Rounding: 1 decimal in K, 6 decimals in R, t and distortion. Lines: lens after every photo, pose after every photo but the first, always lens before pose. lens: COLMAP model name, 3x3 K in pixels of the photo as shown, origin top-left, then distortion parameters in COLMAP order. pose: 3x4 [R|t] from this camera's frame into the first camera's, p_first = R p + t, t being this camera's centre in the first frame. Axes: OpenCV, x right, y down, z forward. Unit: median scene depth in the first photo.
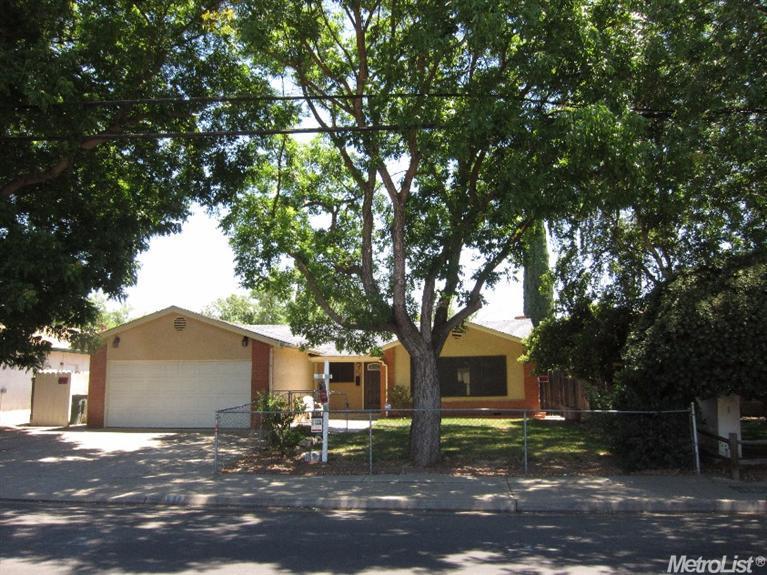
lens RADIAL K [[659.8, 0, 385.9], [0, 659.8, 285.5], [0, 0, 1]] dist [-0.024529, 0.009568]
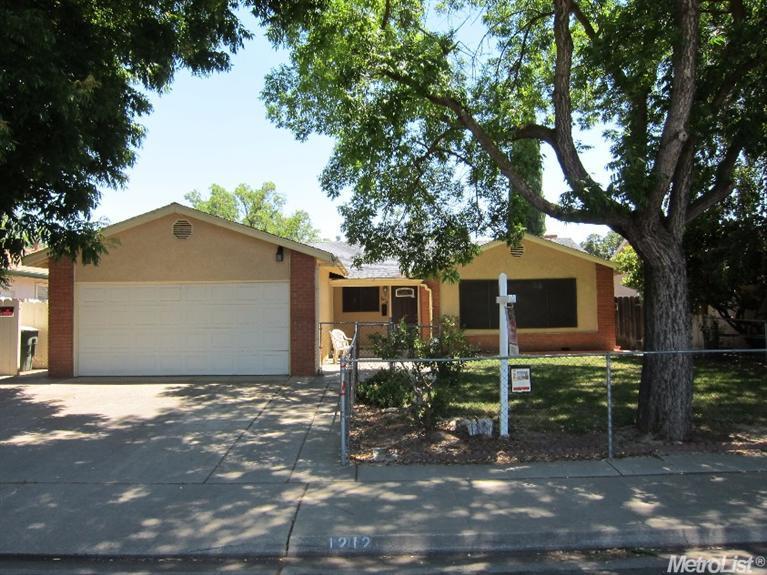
lens RADIAL K [[659.8, 0, 381.5], [0, 659.8, 291.2], [0, 0, 1]] dist [-0.024529, 0.009568]
pose [[0.992491, -0.001301, 0.122309, -0.200043], [-0.012397, 0.993725, 0.111163, 0.045554], [-0.121686, -0.111845, 0.986247, 0.290058]]
